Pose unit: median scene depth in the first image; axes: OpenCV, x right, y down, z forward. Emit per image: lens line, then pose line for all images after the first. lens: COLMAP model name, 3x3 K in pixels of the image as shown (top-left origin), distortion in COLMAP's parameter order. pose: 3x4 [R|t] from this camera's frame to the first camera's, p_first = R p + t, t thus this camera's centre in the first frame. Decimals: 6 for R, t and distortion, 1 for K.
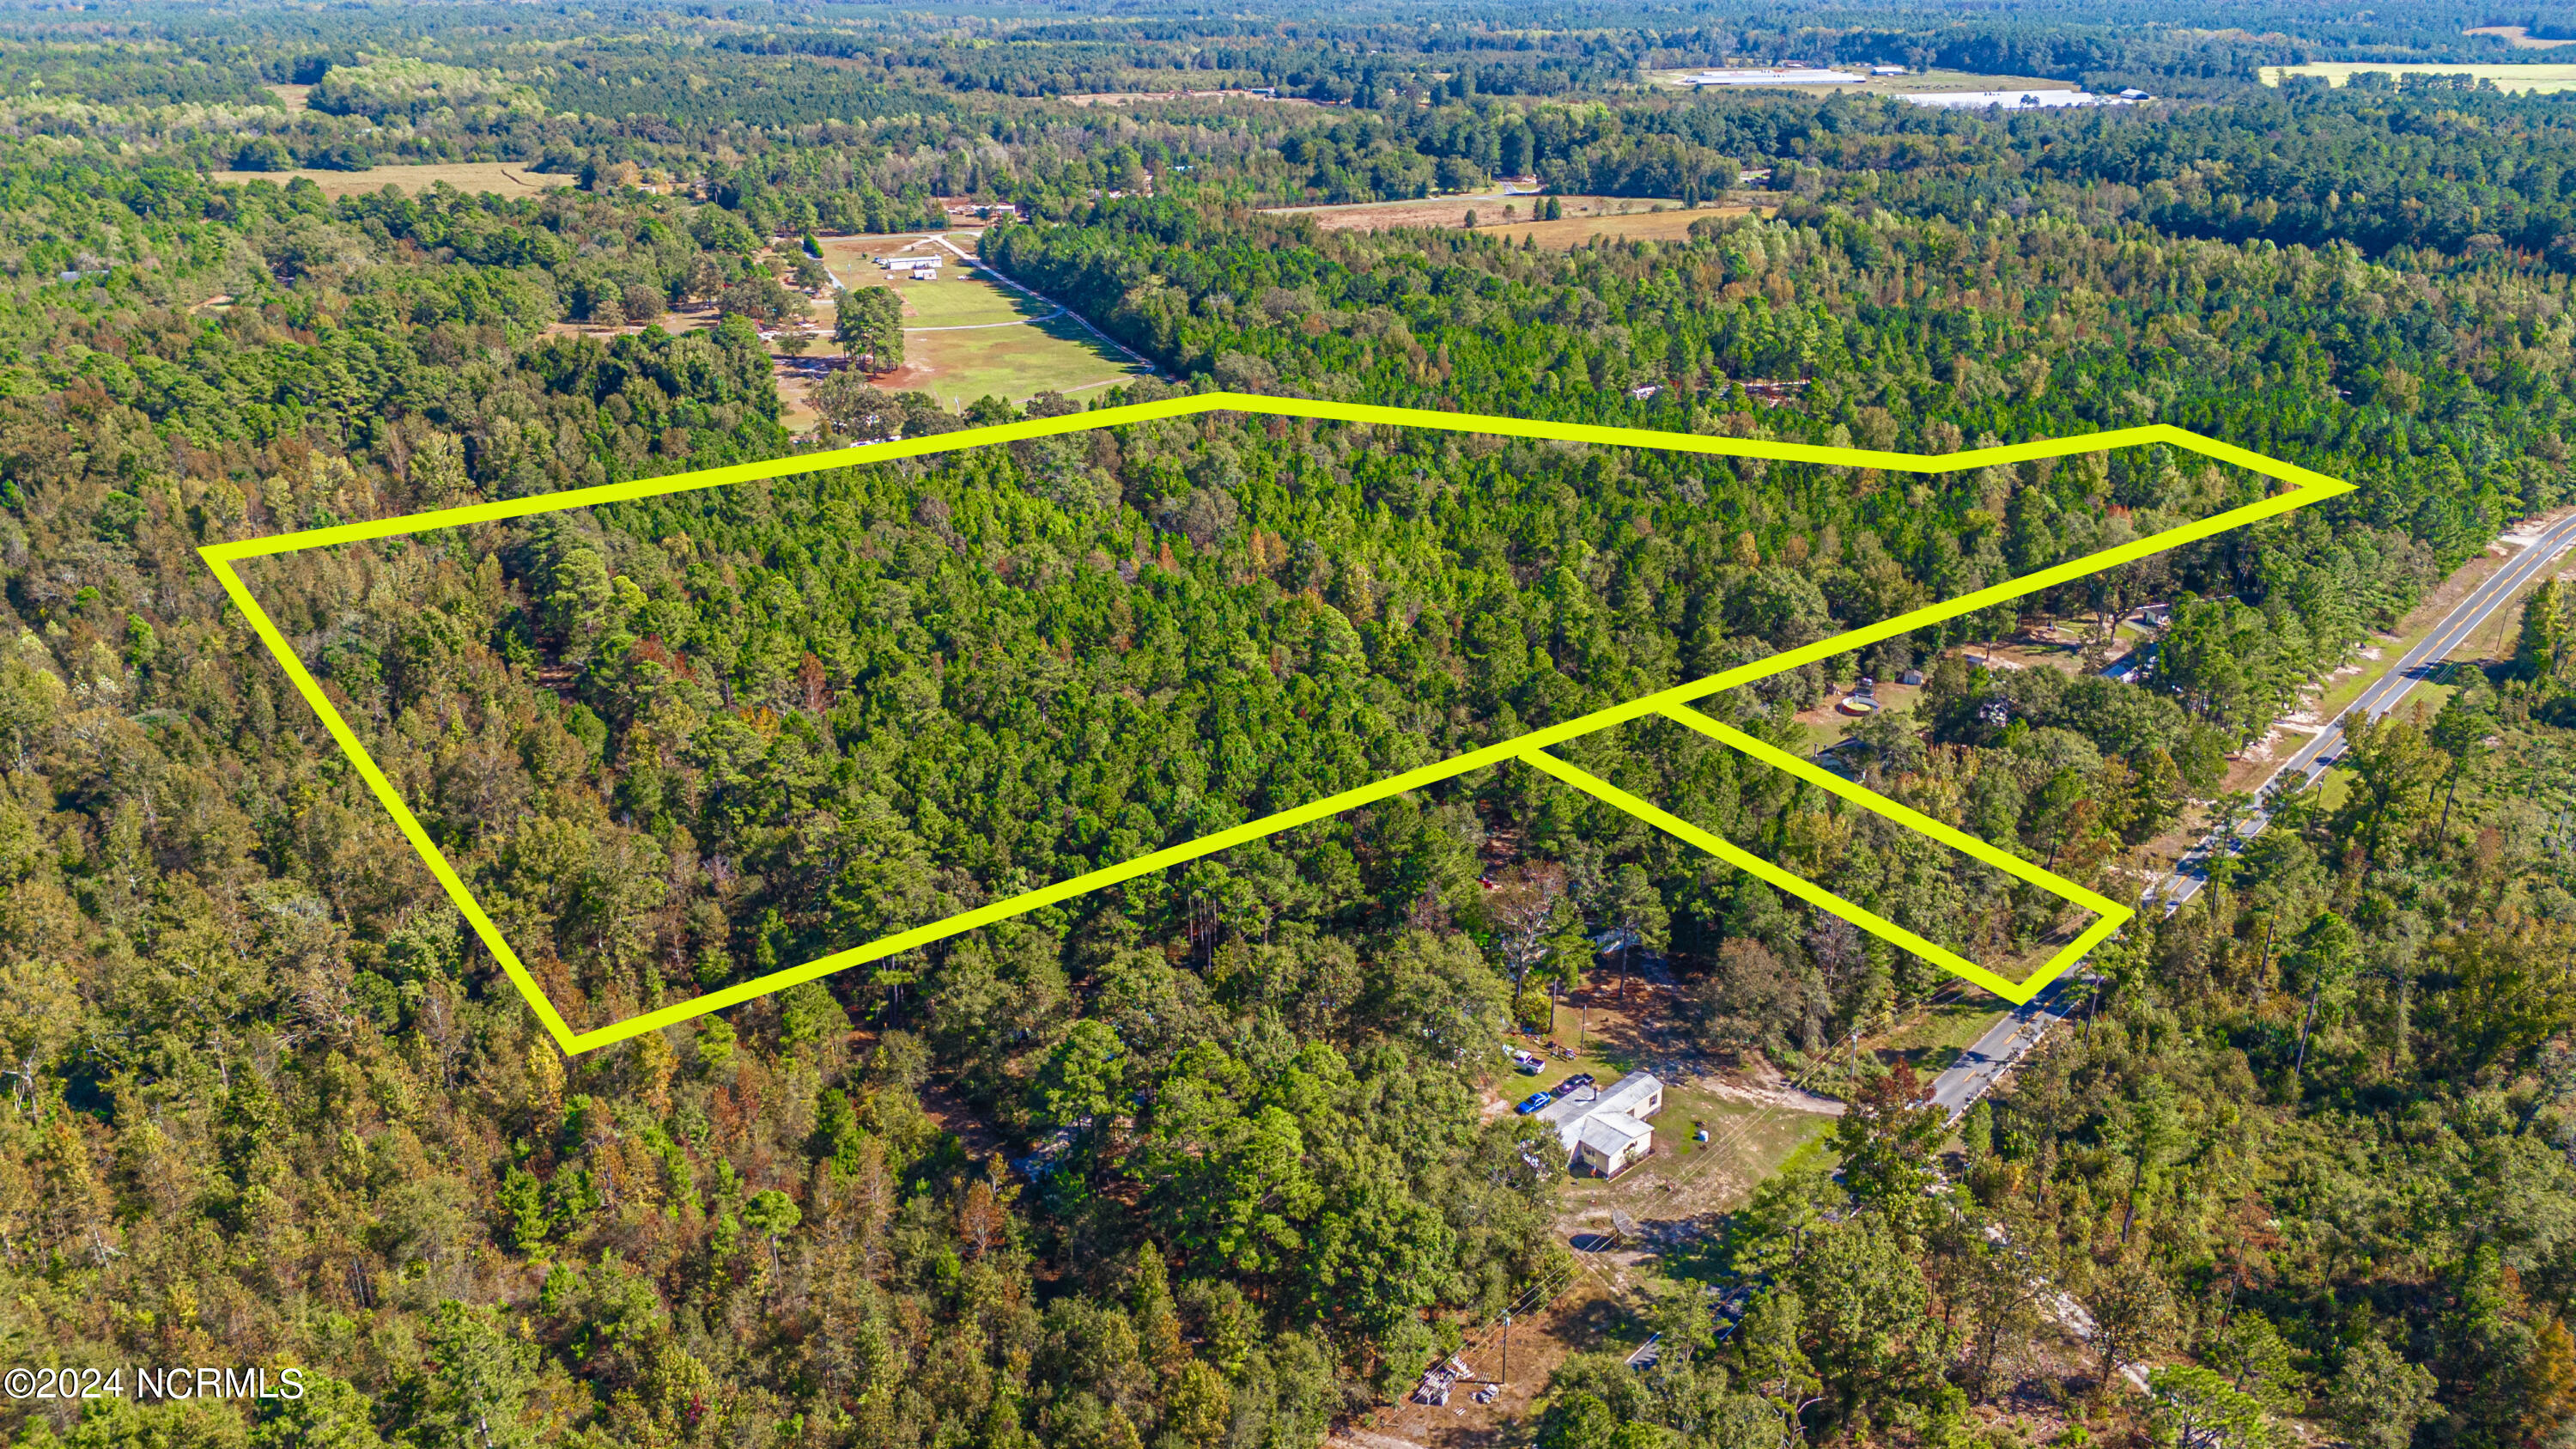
lens RADIAL K [[1881.0, 0, 1288.0], [0, 1881.0, 724.5], [0, 0, 1]] dist [0.066130, -0.068538]
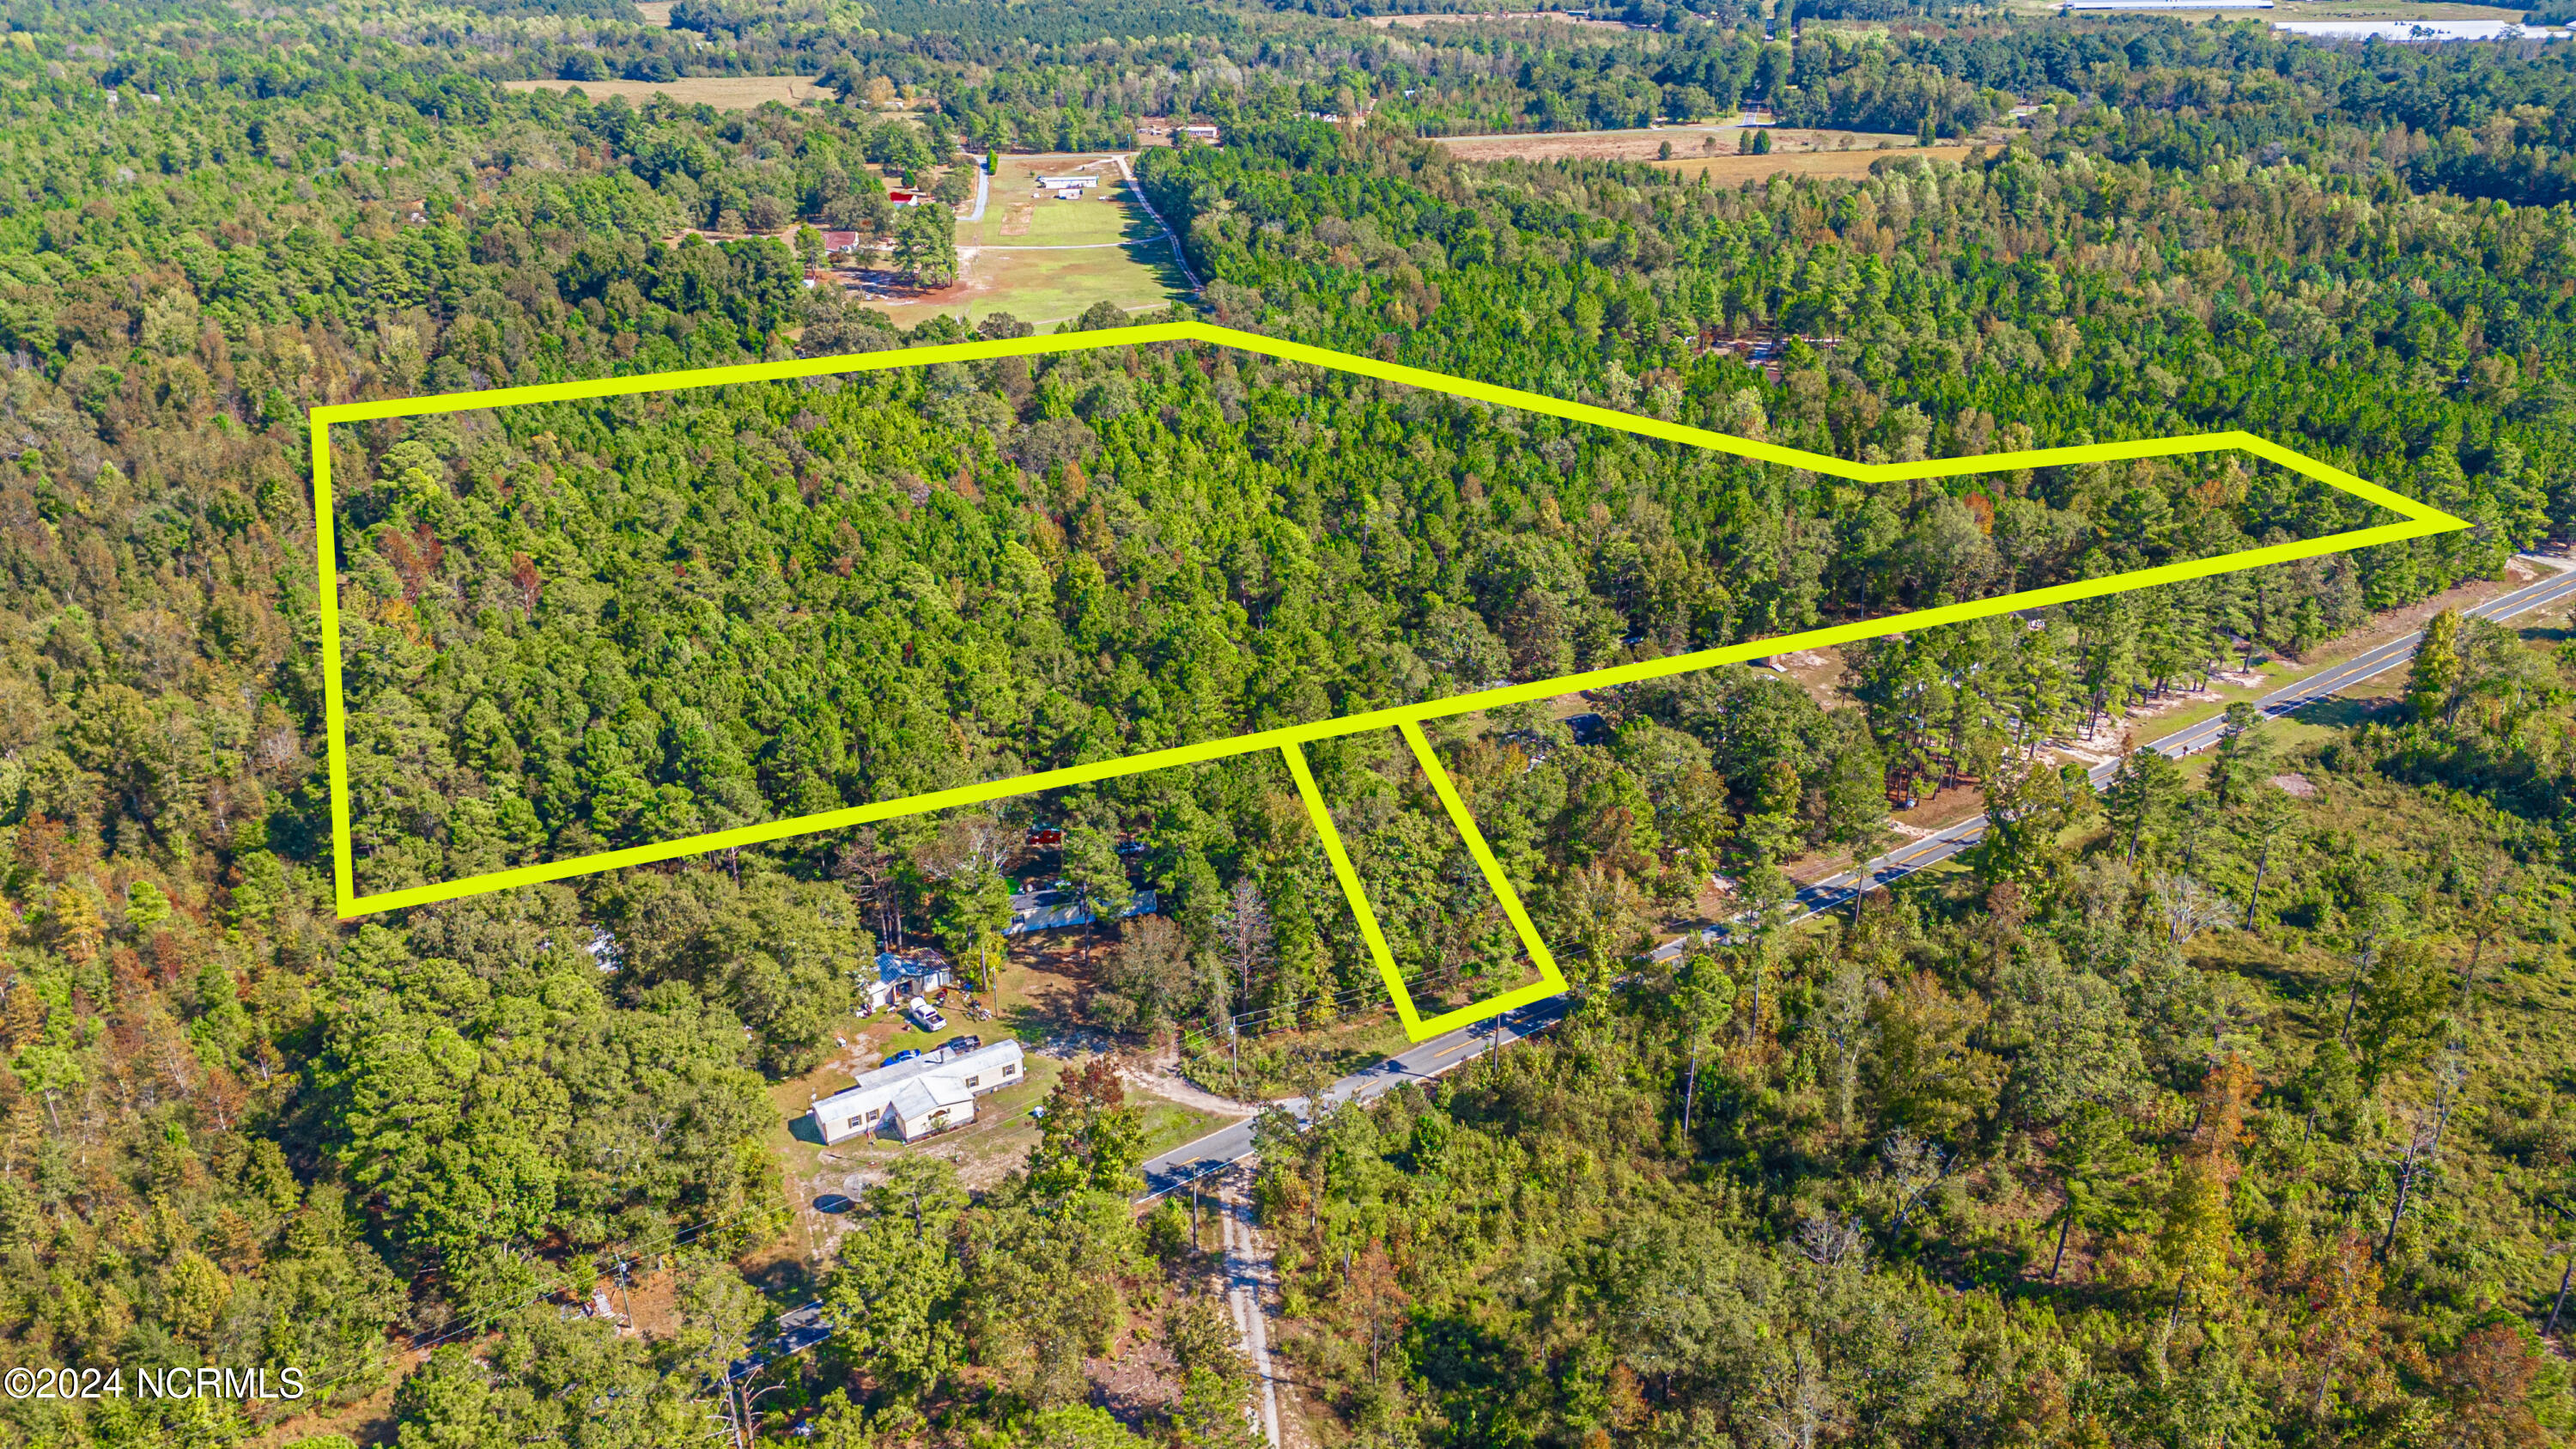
lens RADIAL K [[1881.0, 0, 1288.0], [0, 1881.0, 724.5], [0, 0, 1]] dist [0.066130, -0.068538]
pose [[0.974158, 0.088600, -0.207766, 0.140717], [-0.080820, 0.995682, 0.045659, -0.009349], [0.210914, -0.027687, 0.977112, 0.023107]]
